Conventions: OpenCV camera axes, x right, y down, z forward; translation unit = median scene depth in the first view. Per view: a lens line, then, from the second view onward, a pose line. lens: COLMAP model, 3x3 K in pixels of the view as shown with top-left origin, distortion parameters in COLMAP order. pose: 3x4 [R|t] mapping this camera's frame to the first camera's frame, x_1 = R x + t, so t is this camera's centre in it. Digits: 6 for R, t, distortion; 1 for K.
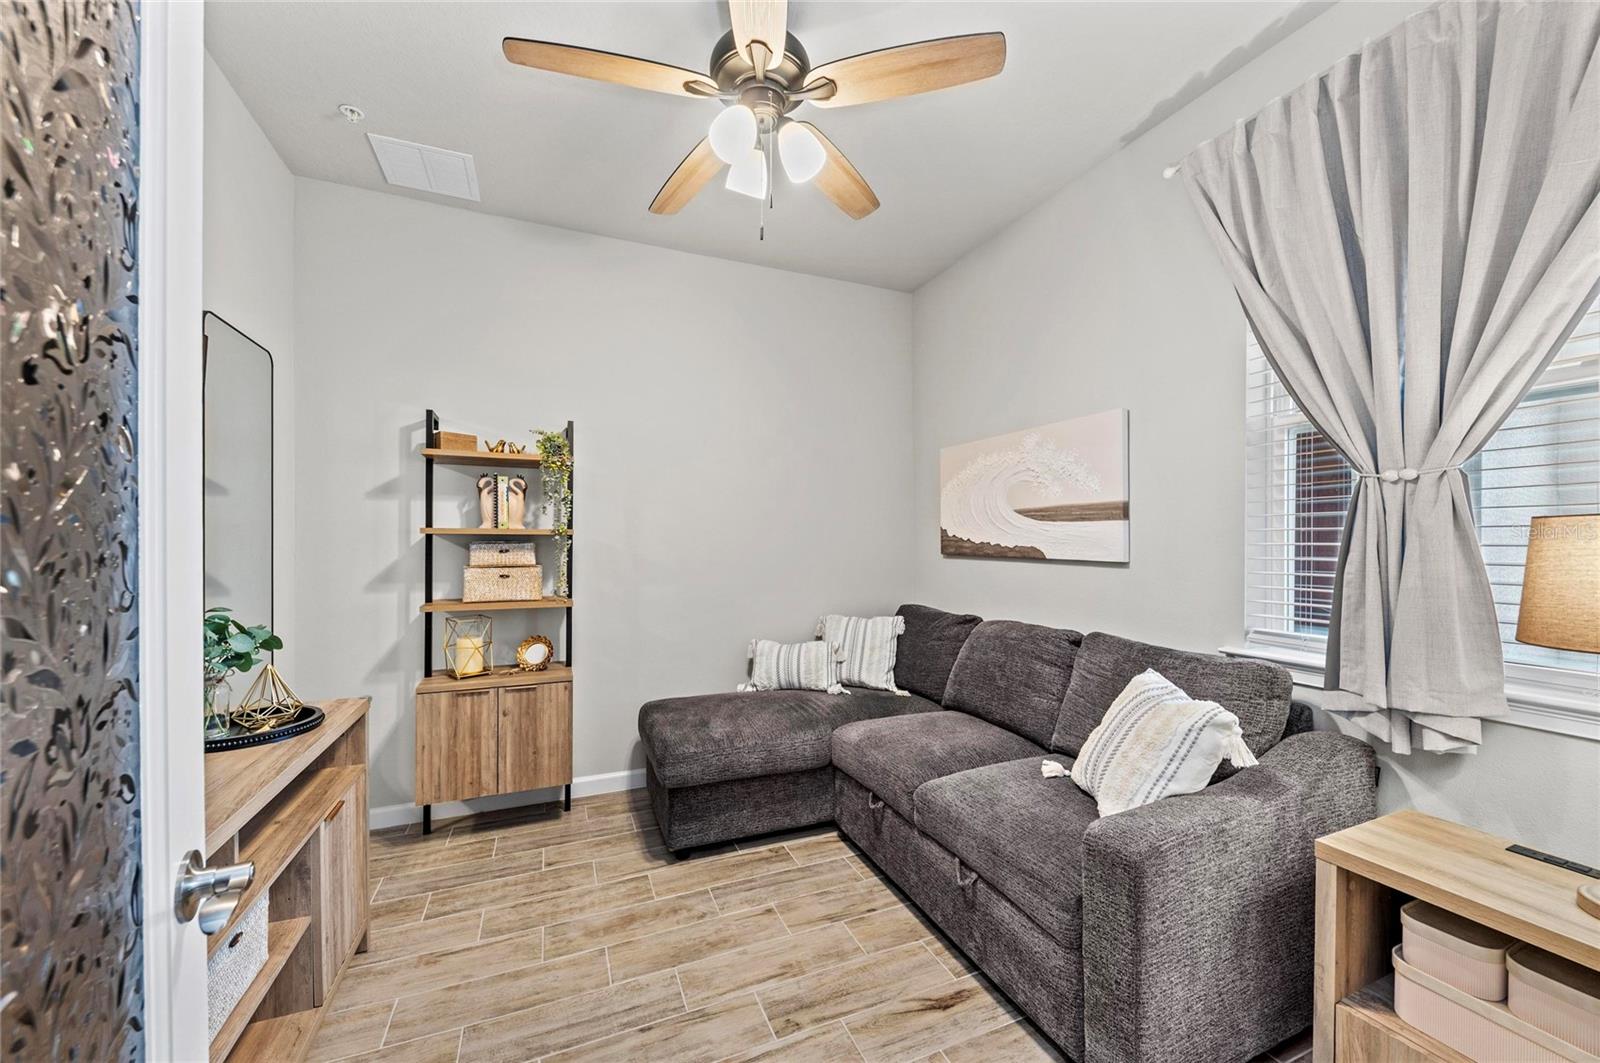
lens RADIAL K [[595.9, 0, 802.6], [0, 595.9, 544.9], [0, 0, 1]] dist [0.000671, -0.000023]
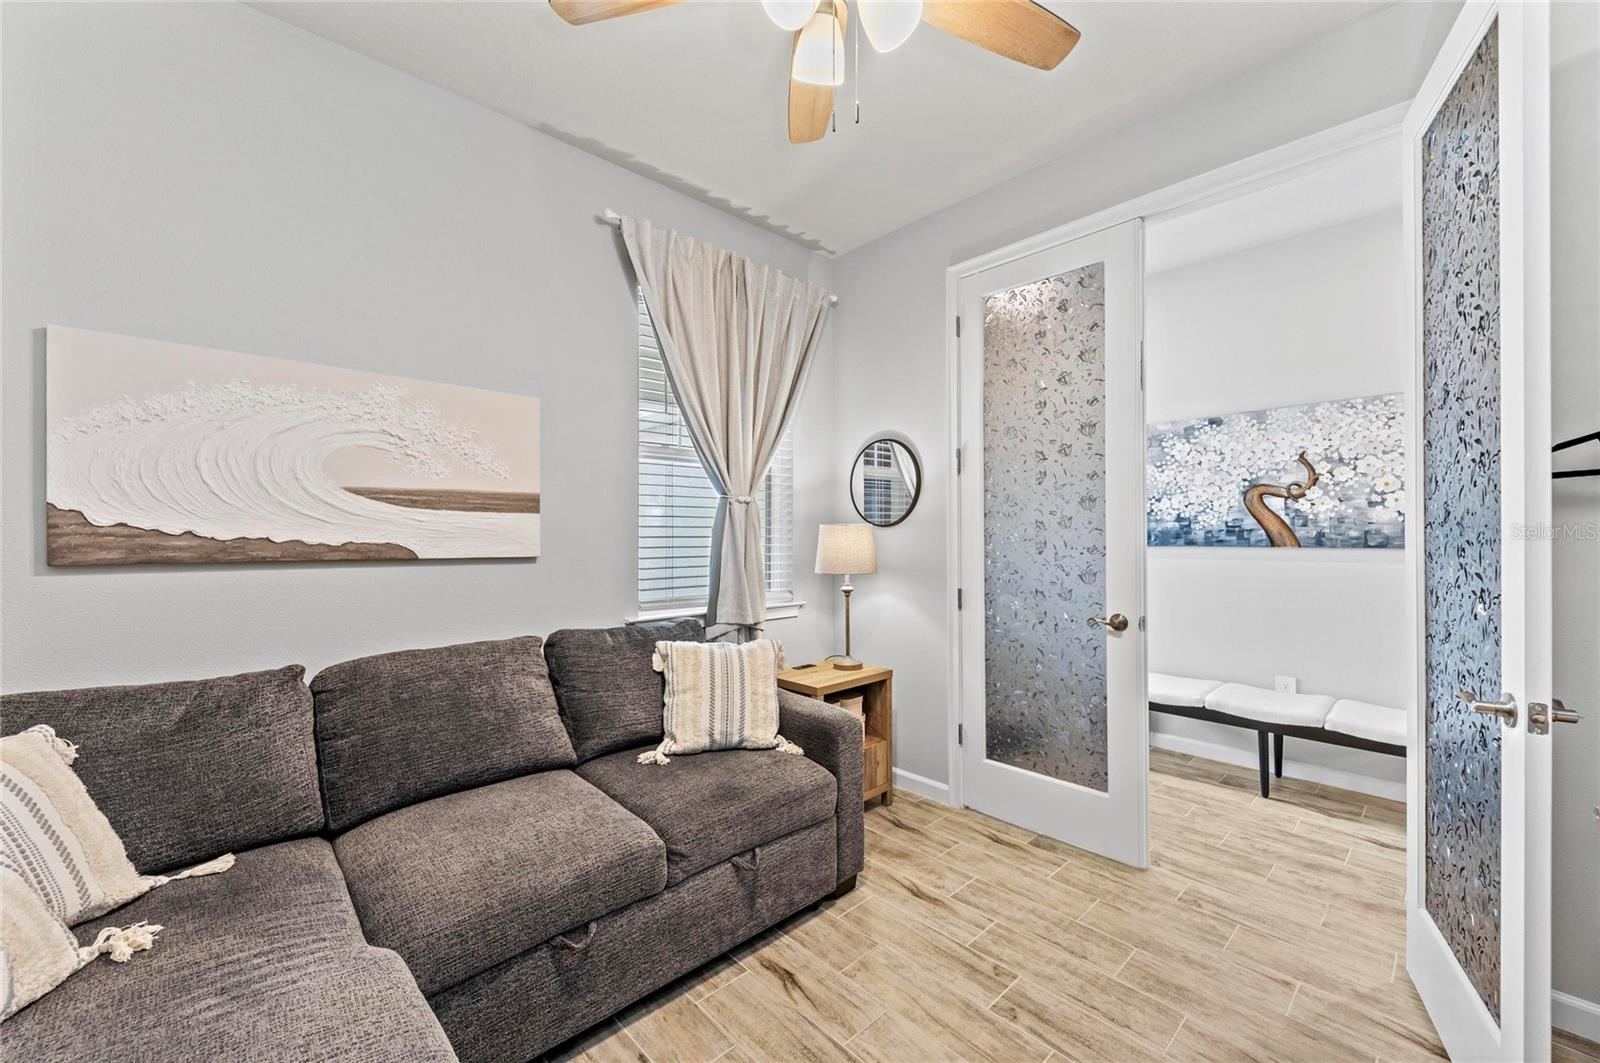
lens RADIAL K [[628.5, 0, 807.2], [0, 628.5, 534.0], [0, 0, 1]] dist [0.002309, -0.000213]
pose [[-0.351373, 0.002956, 0.936231, -0.525883], [0.007470, 0.999972, -0.000354, -0.004232], [-0.936206, 0.006869, -0.351385, 0.870304]]
